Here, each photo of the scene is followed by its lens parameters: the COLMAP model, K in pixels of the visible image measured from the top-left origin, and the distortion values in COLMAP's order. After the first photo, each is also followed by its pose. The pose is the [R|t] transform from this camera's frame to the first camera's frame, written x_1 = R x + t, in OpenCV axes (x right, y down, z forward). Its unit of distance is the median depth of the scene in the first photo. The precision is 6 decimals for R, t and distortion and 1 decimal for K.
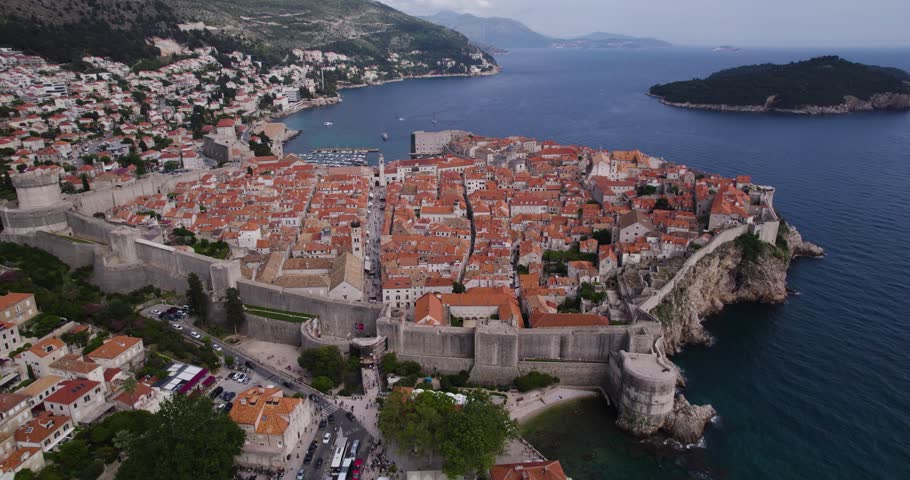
lens RADIAL K [[566.2, 0, 456.2], [0, 566.2, 237.6], [0, 0, 1]] dist [-0.019928, 0.002299]
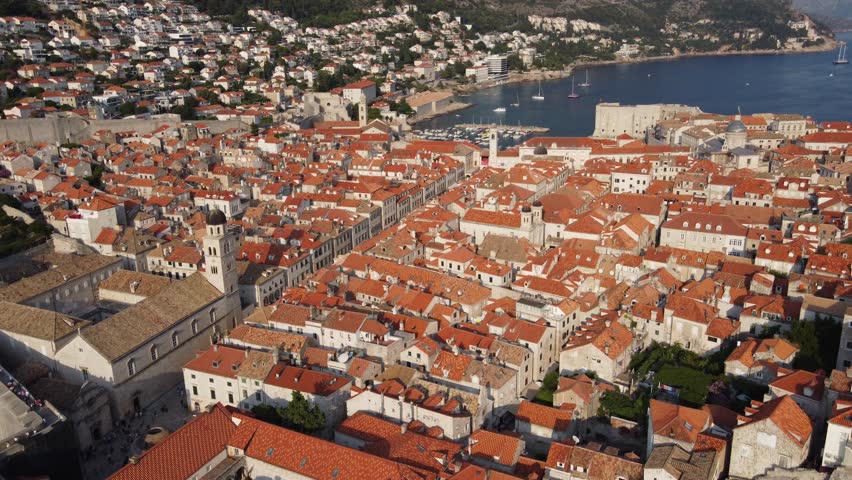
lens RADIAL K [[673.8, 0, 420.5], [0, 673.8, 242.6], [0, 0, 1]] dist [0.004885, 0.009914]
pose [[0.885021, 0.126404, -0.448062, 0.054363], [-0.136335, 0.990611, 0.010173, -0.007357], [0.445141, 0.052083, 0.893945, 0.131381]]
